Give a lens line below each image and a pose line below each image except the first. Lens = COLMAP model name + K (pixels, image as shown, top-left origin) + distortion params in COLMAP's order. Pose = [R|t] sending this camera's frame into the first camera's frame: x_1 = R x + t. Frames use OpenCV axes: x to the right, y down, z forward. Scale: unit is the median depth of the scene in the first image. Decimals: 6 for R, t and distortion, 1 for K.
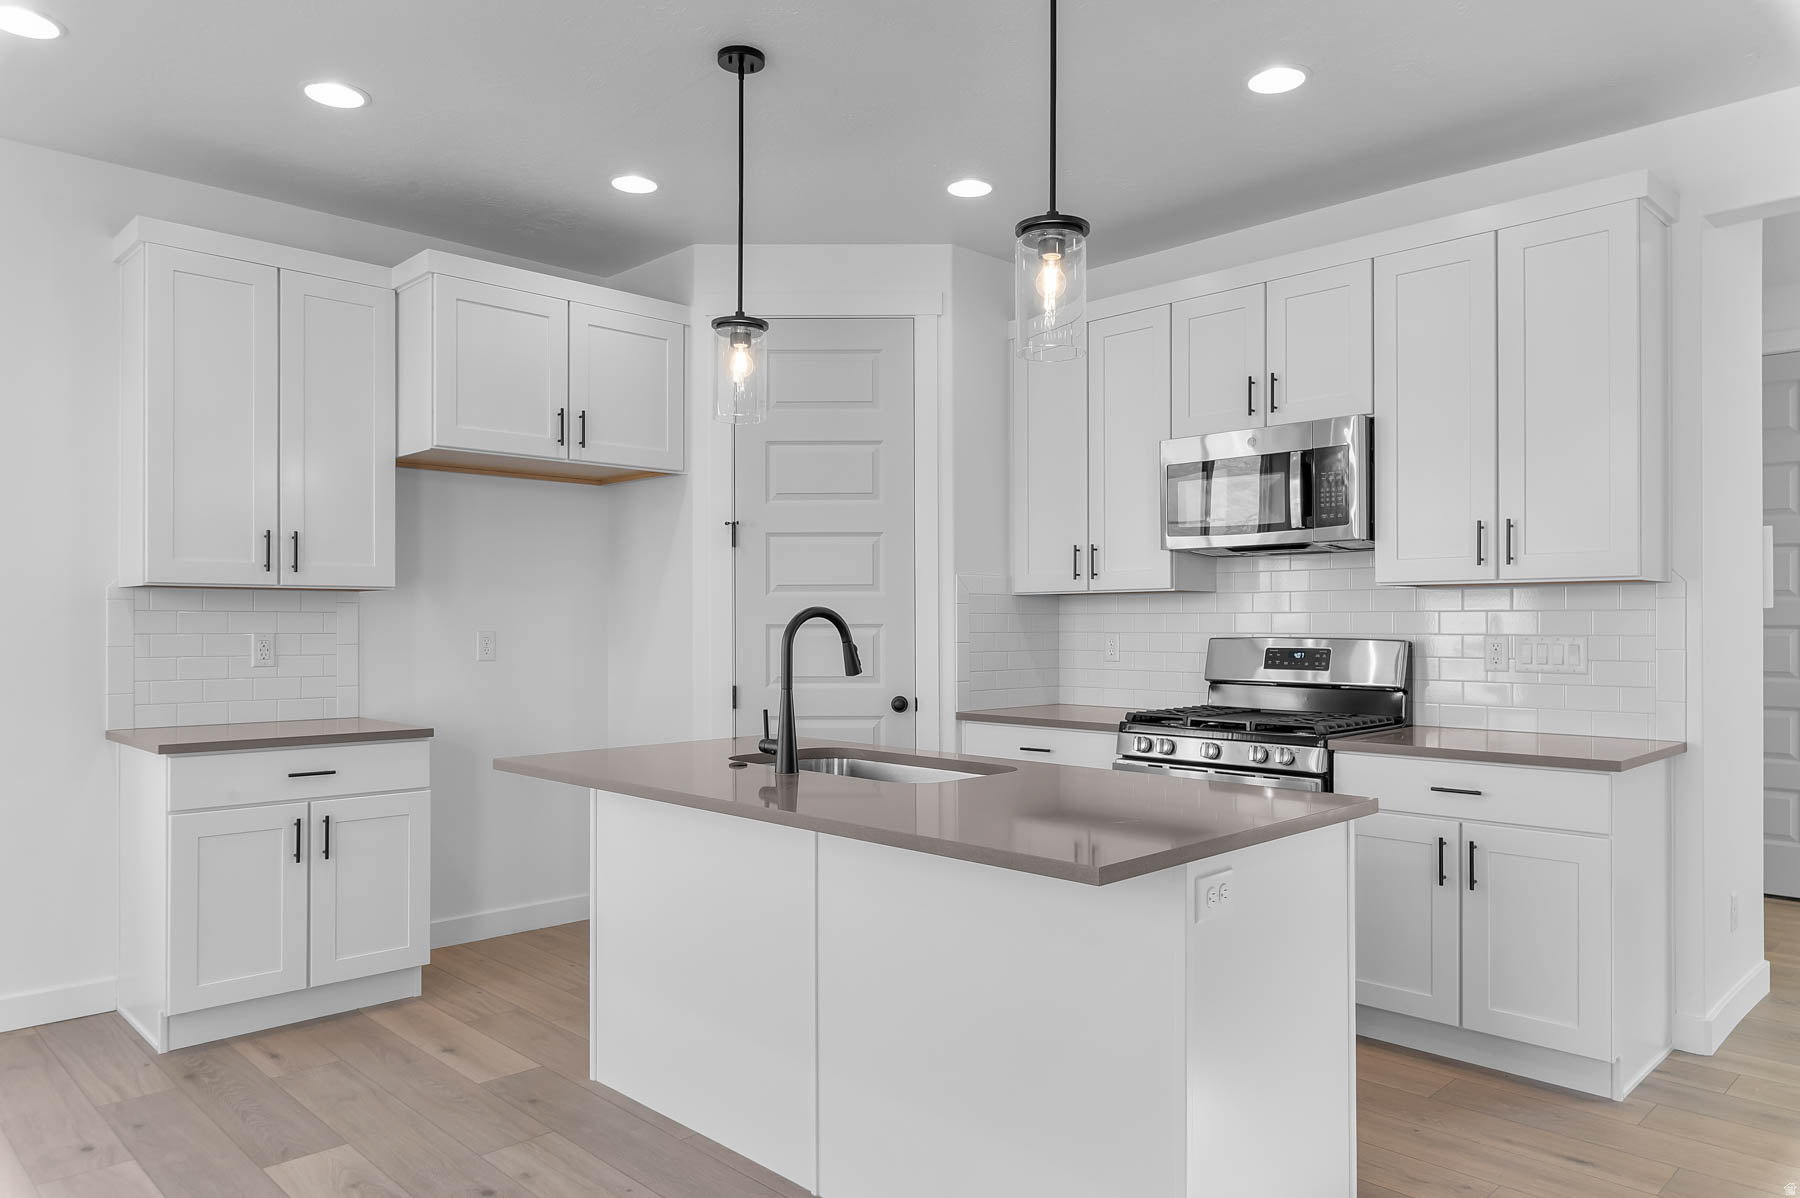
lens RADIAL K [[1193.9, 0, 903.4], [0, 1193.9, 634.3], [0, 0, 1]] dist [-0.022174, -0.001424]
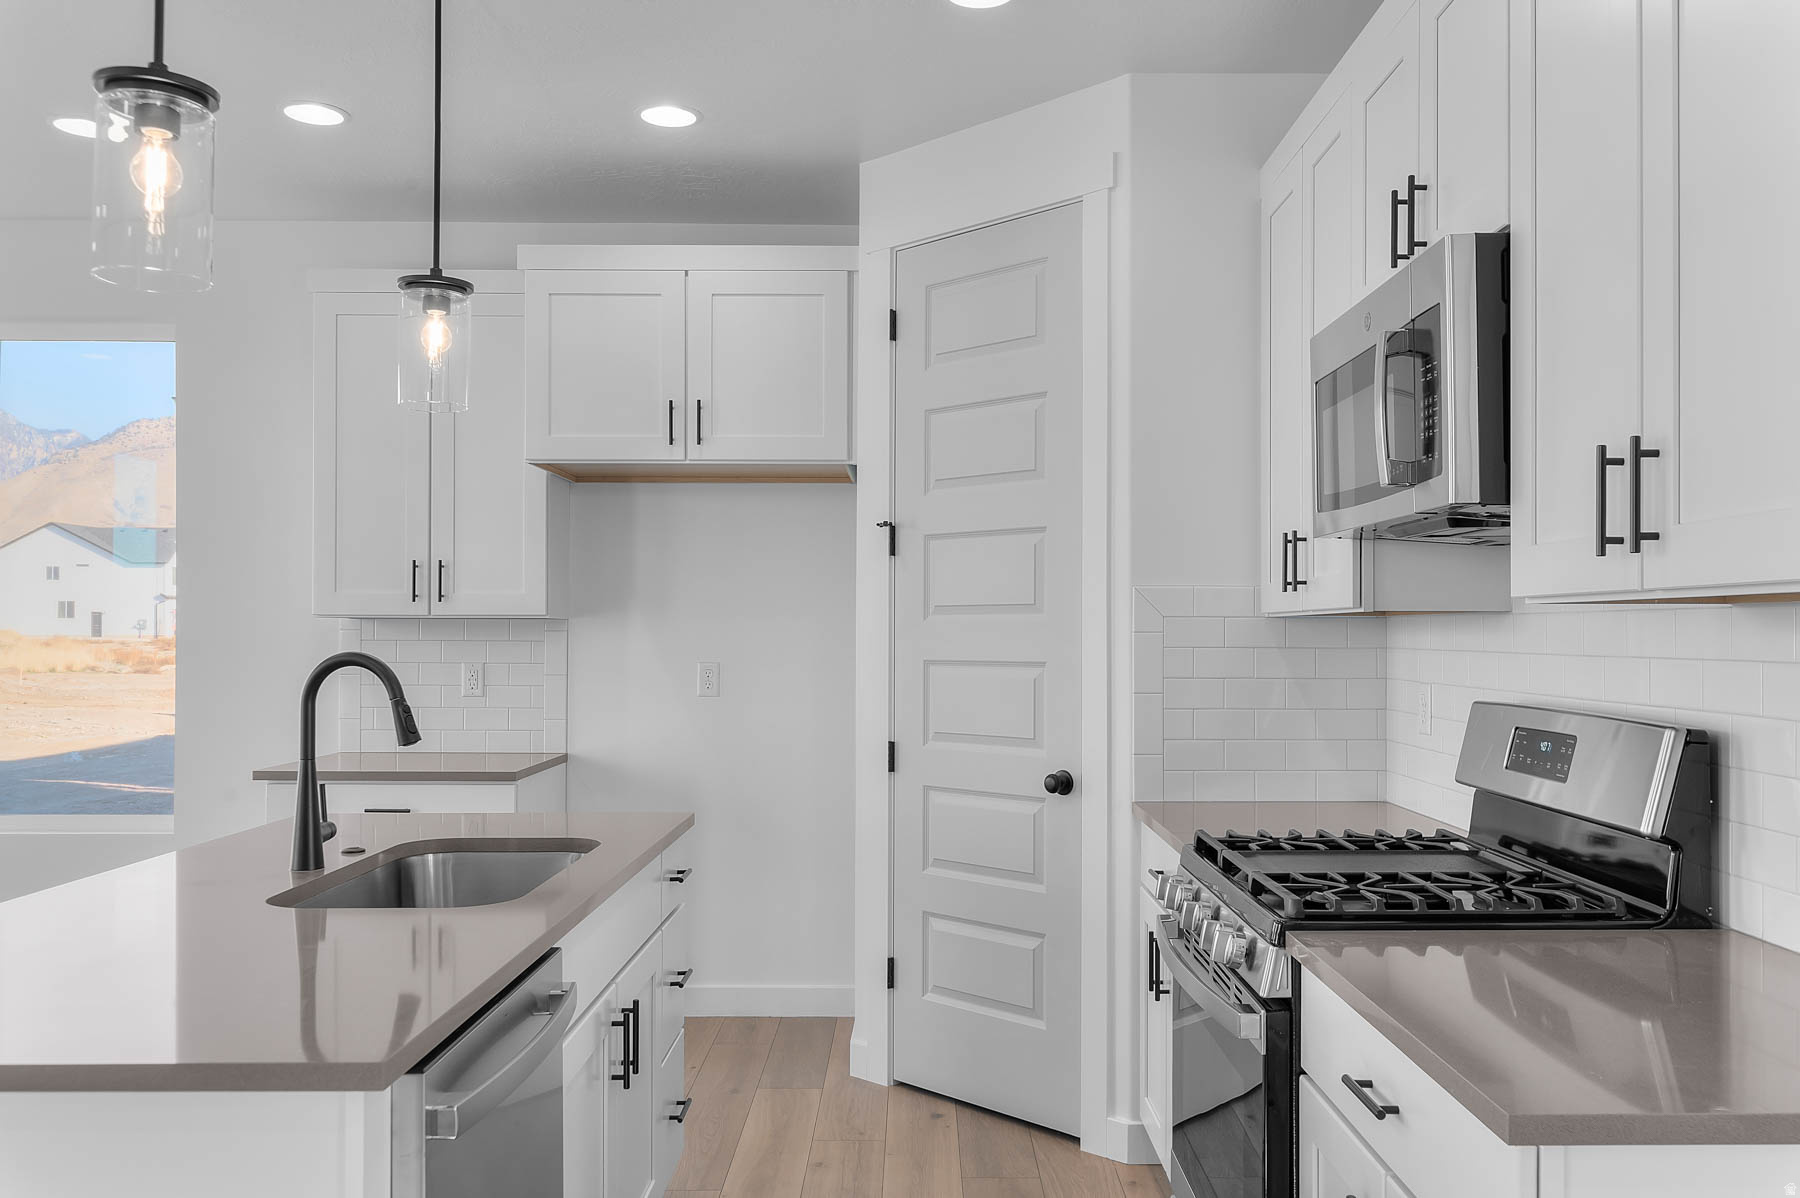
lens RADIAL K [[1405.7, 0, 910.2], [0, 1405.7, 618.3], [0, 0, 1]] dist [-0.010427, -0.001556]
pose [[0.720816, -0.004936, -0.693109, 0.513681], [-0.007682, 0.999856, -0.015110, -0.022323], [0.693084, 0.016216, 0.720675, 0.400572]]
